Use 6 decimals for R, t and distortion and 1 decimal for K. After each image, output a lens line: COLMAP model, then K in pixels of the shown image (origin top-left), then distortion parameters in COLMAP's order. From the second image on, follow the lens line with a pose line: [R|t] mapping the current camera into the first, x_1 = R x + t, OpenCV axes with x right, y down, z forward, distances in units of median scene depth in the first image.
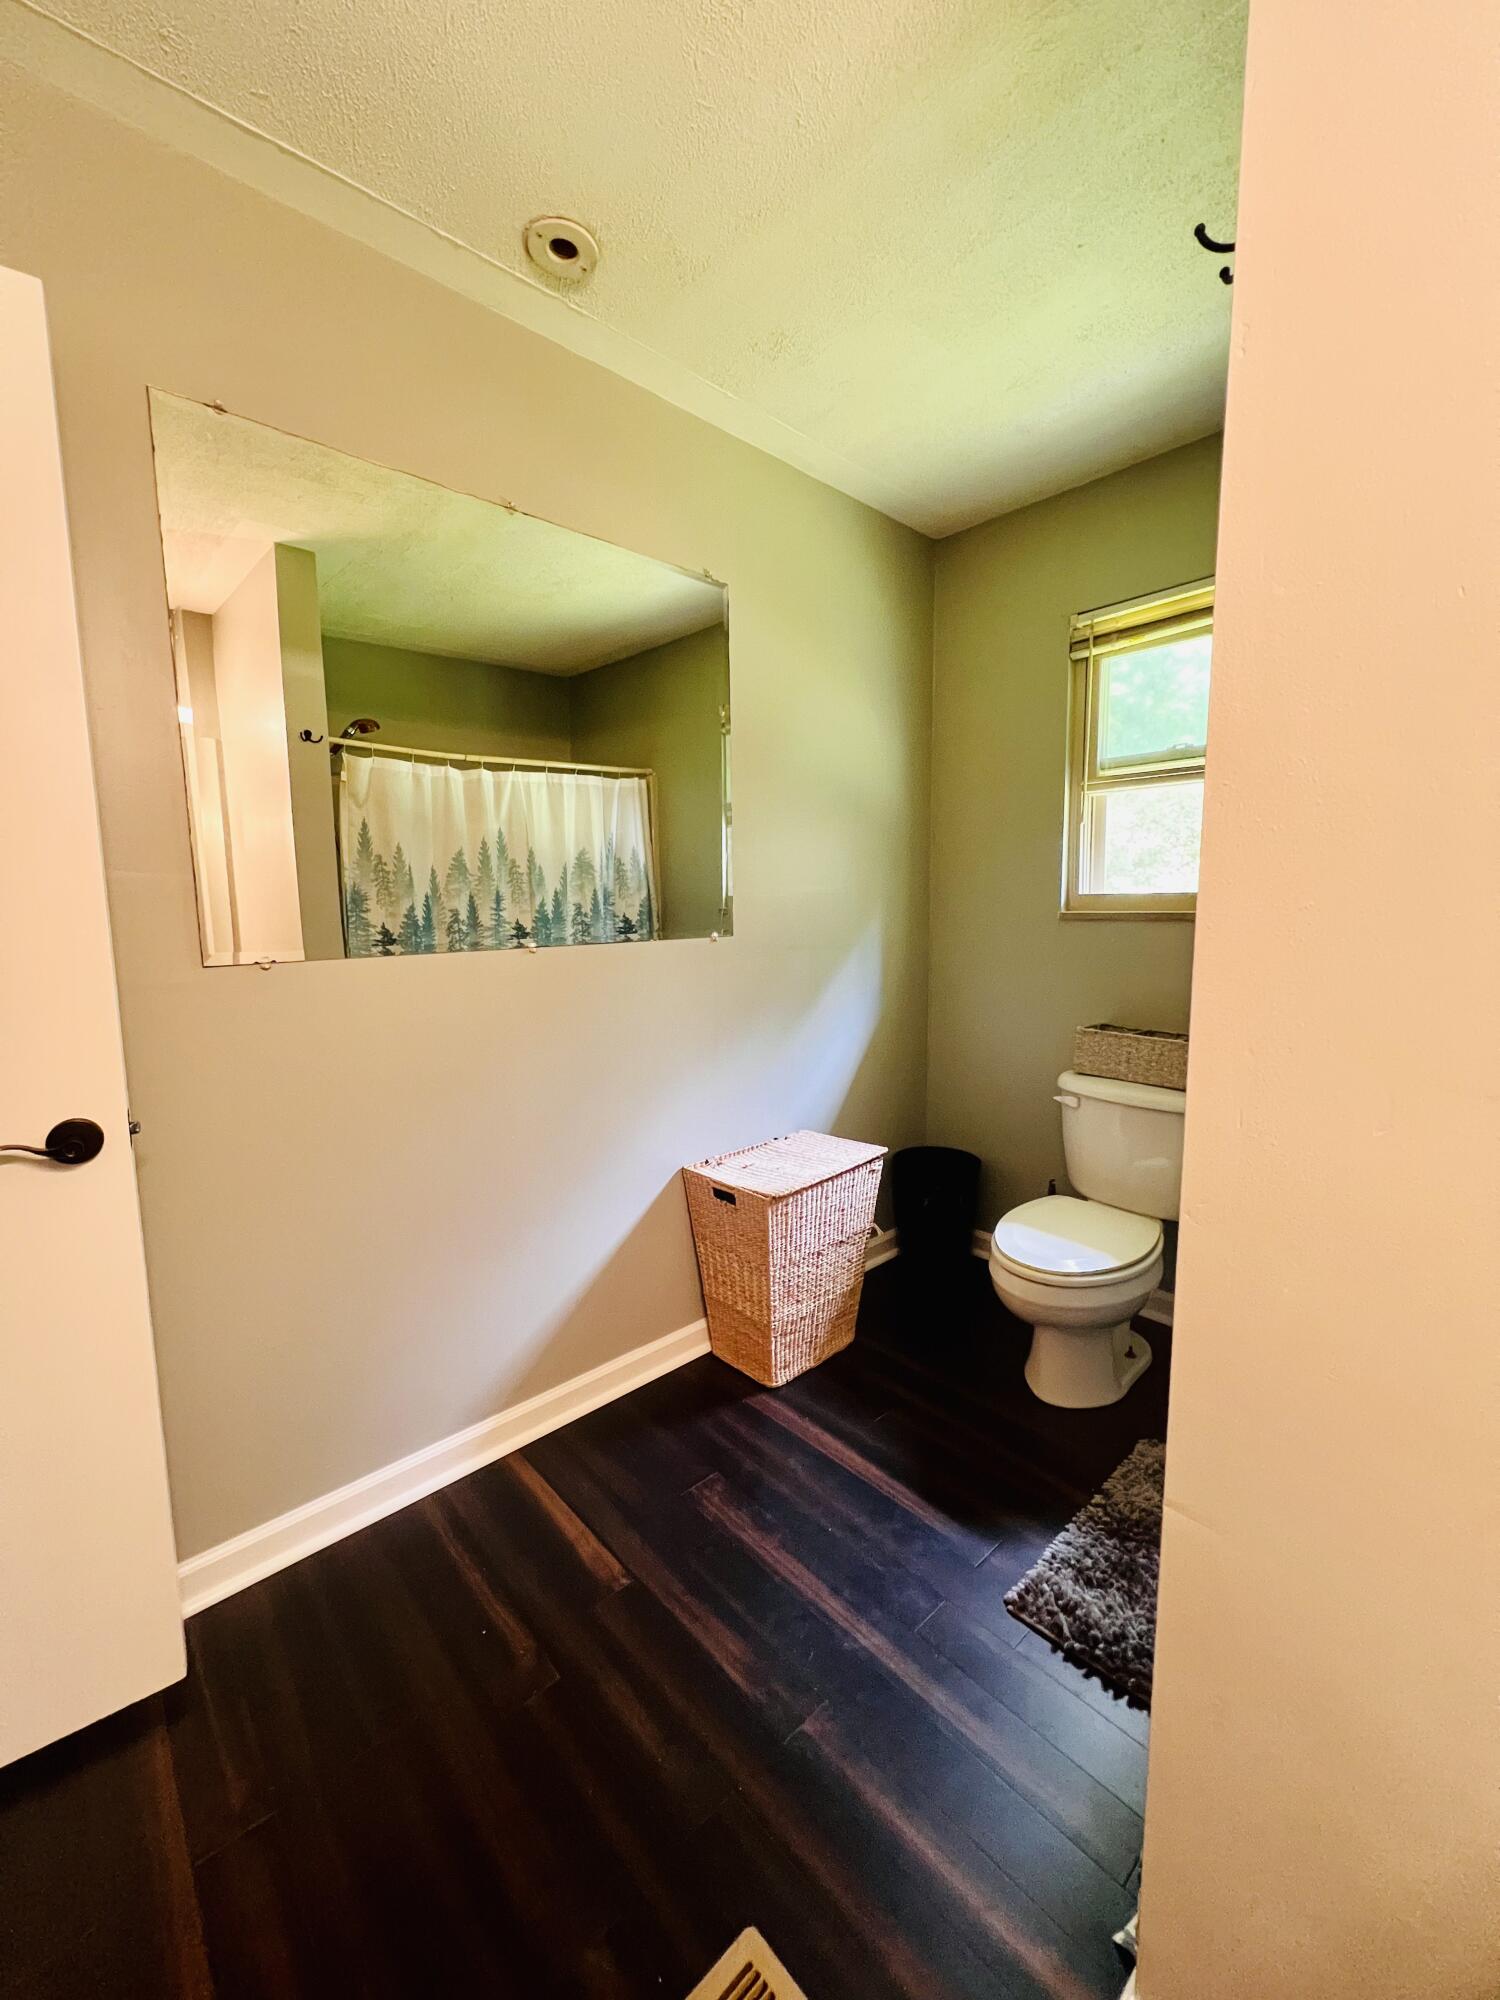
lens RADIAL K [[807.0, 0, 752.5], [0, 807.0, 999.0], [0, 0, 1]] dist [-0.002477, 0.000670]
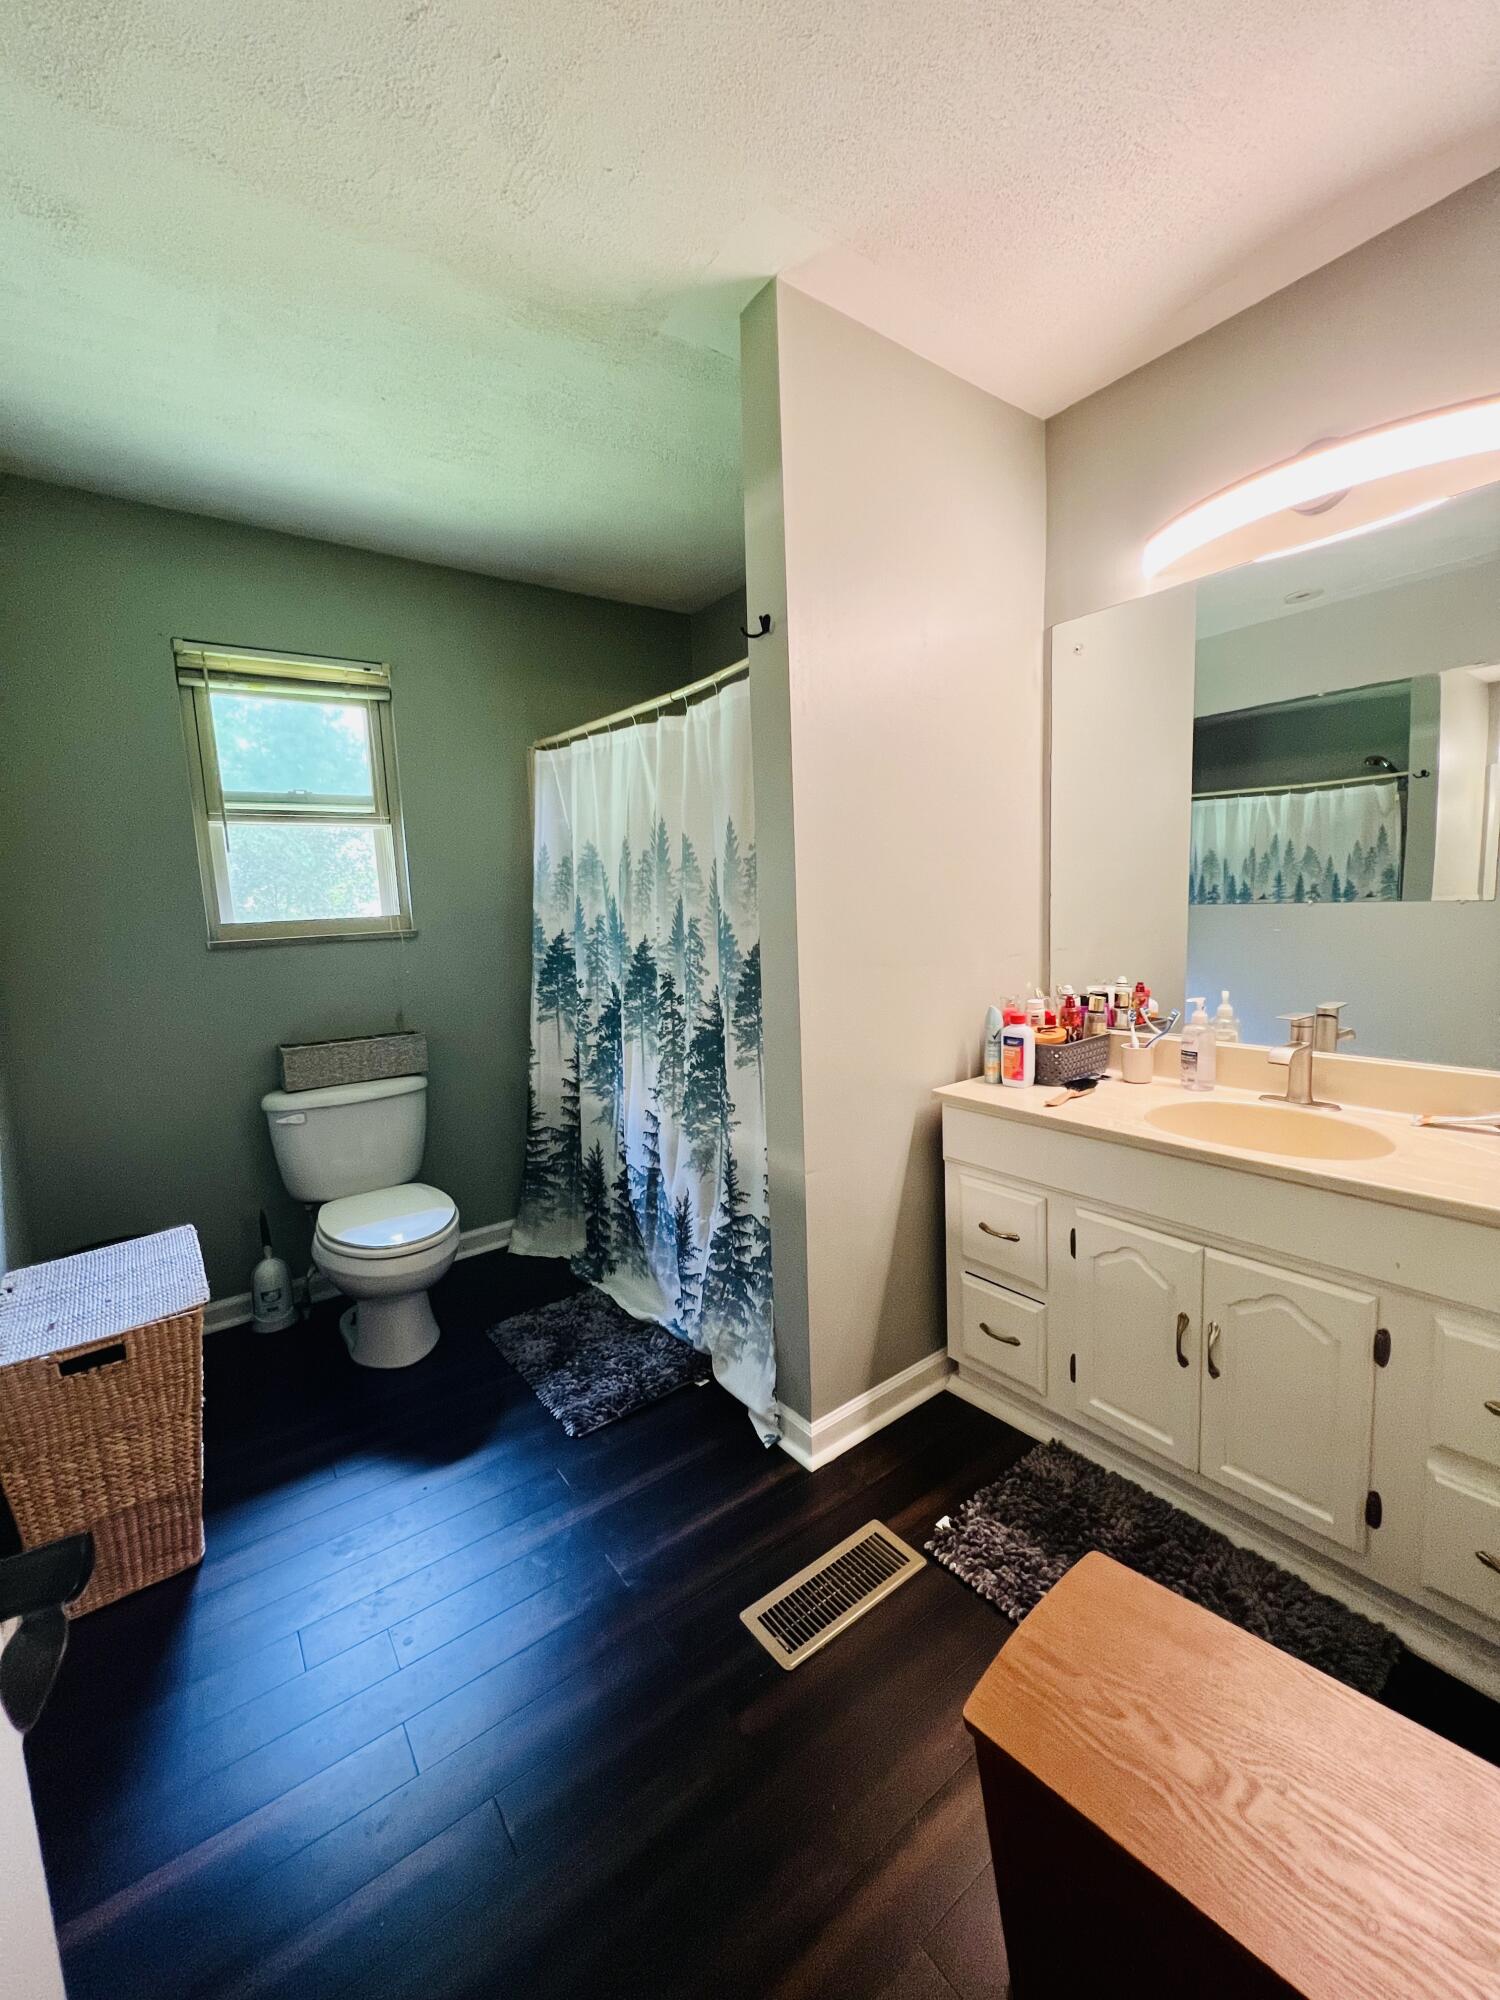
lens RADIAL K [[807.0, 0, 750.2], [0, 807.0, 995.2], [0, 0, 1]] dist [-0.002477, 0.000670]
pose [[0.097972, -0.111203, 0.988957, -0.540798], [0.163061, 0.982101, 0.094278, -0.032040], [-0.981739, 0.152024, 0.114351, 0.271046]]
